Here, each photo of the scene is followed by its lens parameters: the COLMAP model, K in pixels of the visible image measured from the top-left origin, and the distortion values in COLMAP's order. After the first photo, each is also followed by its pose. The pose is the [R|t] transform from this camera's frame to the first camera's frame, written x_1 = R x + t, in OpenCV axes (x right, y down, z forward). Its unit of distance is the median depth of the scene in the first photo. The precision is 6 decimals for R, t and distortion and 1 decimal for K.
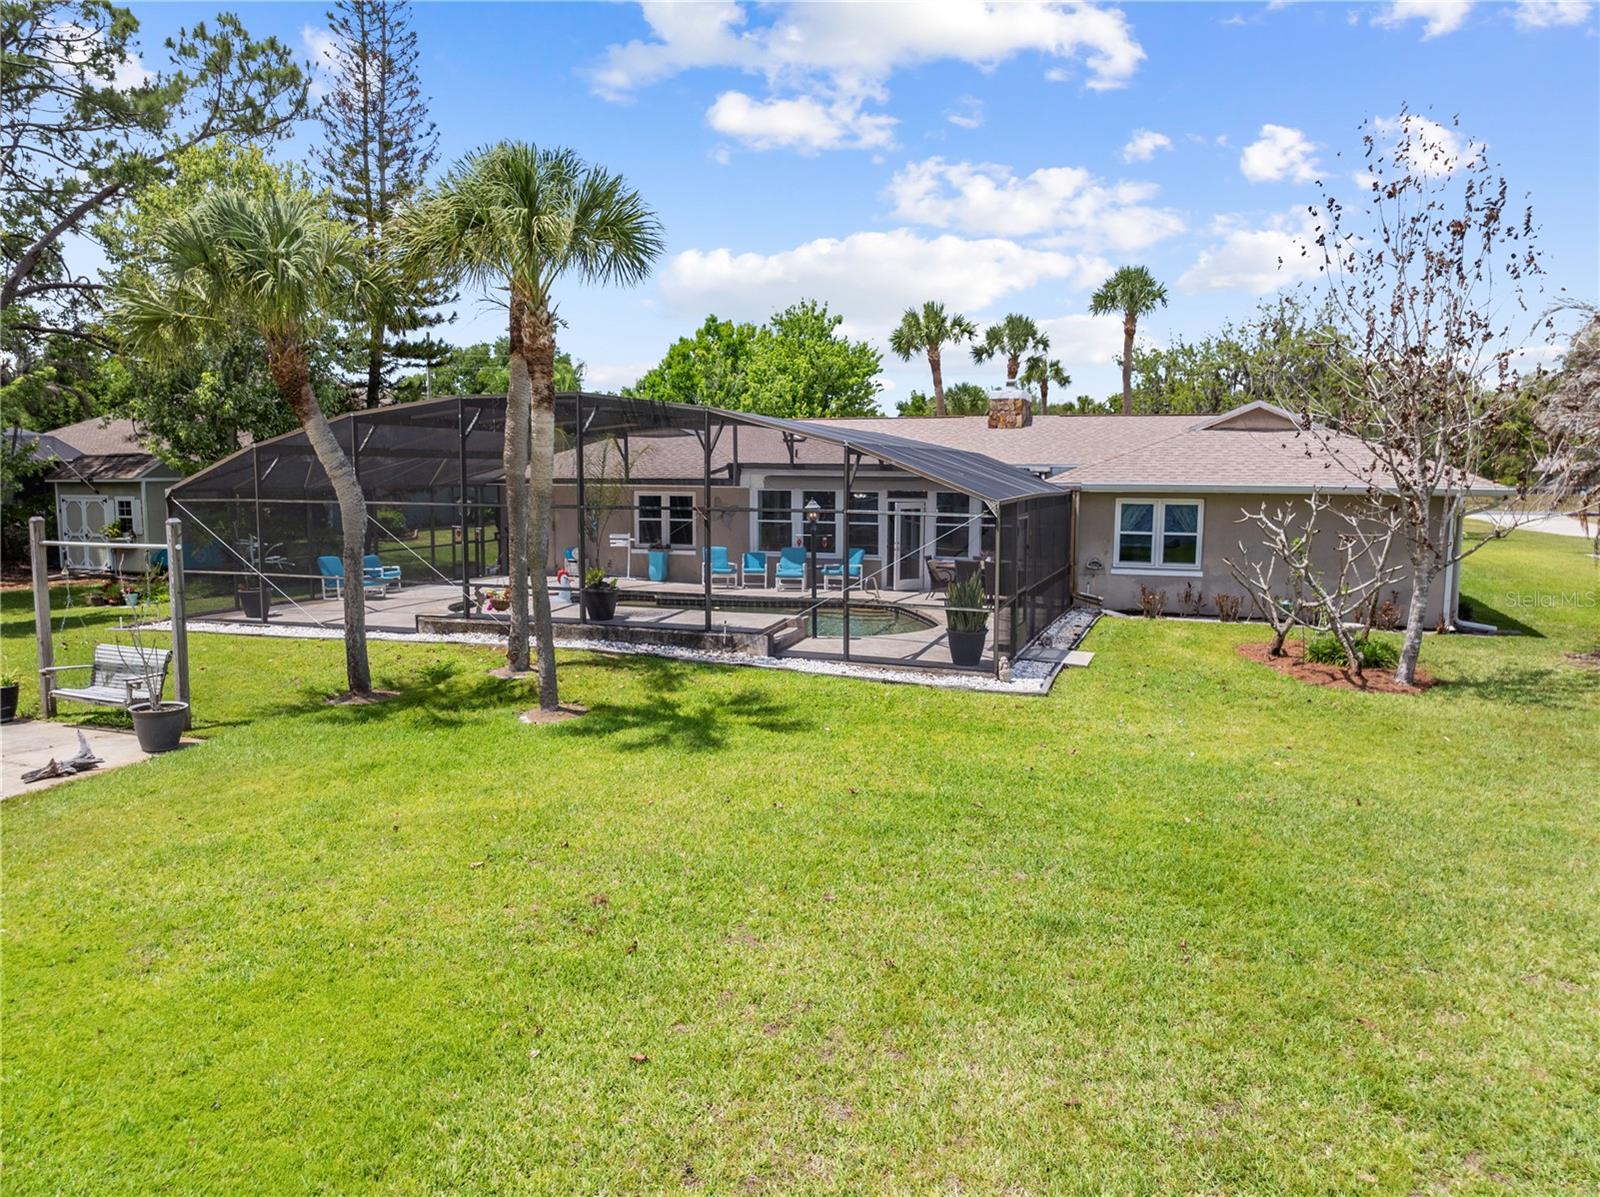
lens RADIAL K [[1130.9, 0, 809.6], [0, 1130.9, 591.8], [0, 0, 1]] dist [-0.041465, 0.014188]
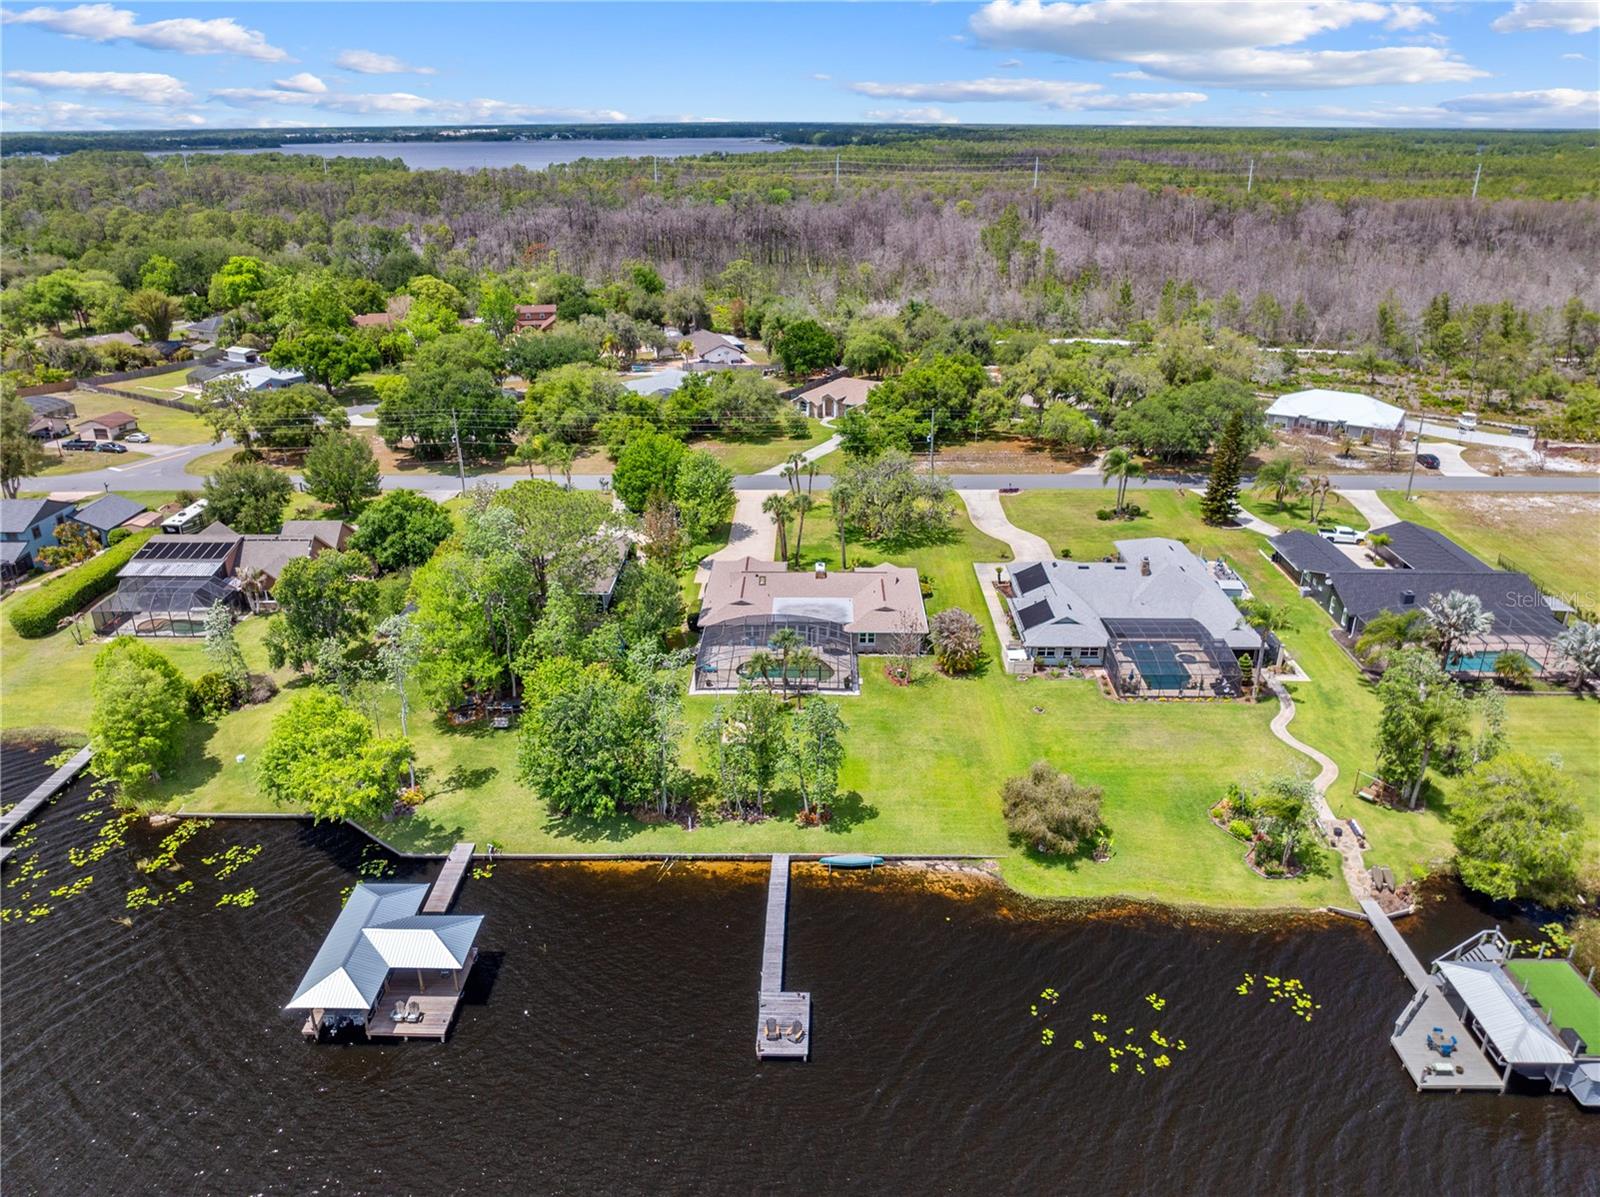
lens RADIAL K [[1130.9, 0, 805.3], [0, 1130.9, 599.2], [0, 0, 1]] dist [-0.041465, 0.014188]
pose [[0.948178, -0.133478, 0.288343, -1.068322], [0.041155, 0.951431, 0.305097, -1.363396], [-0.315062, -0.277420, 0.907620, -2.661144]]
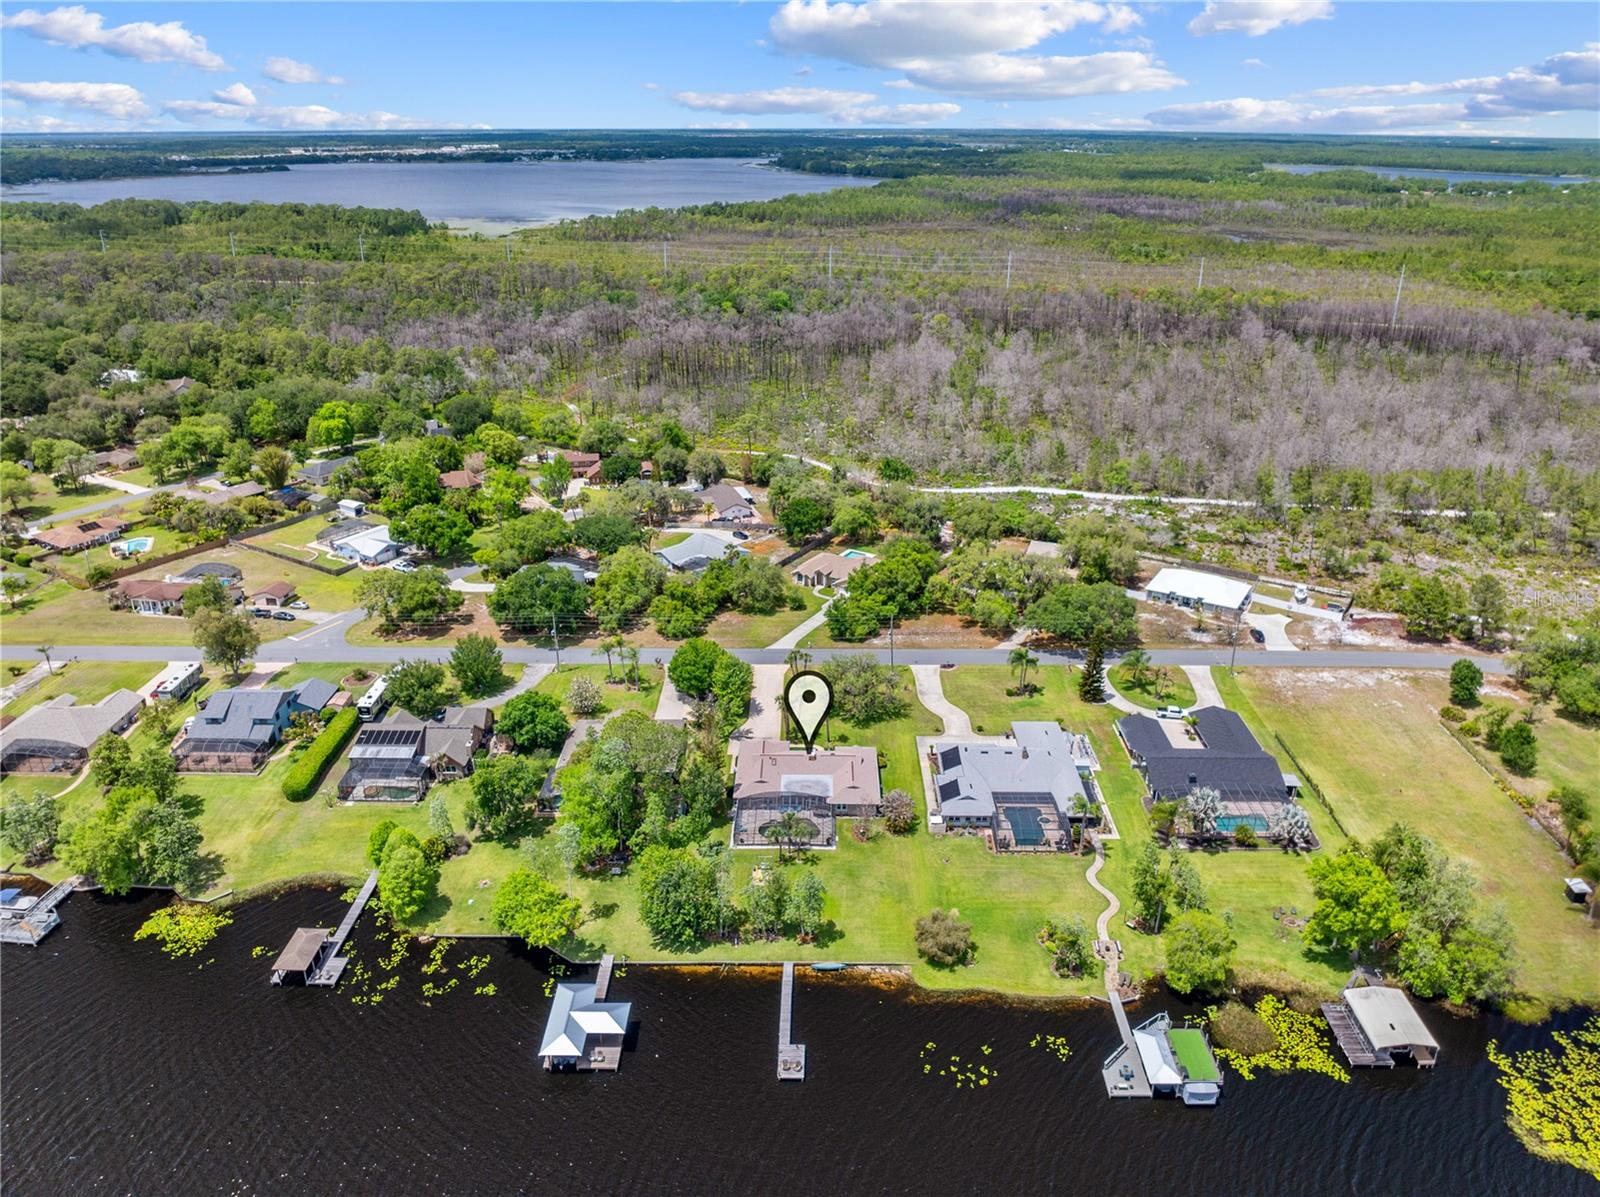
lens RADIAL K [[1130.9, 0, 805.1], [0, 1130.9, 597.2], [0, 0, 1]] dist [-0.041465, 0.014188]
pose [[0.947099, -0.131097, 0.292947, -1.584708], [0.038076, 0.952220, 0.303029, -2.970008], [-0.318676, -0.275844, 0.906838, -4.381953]]
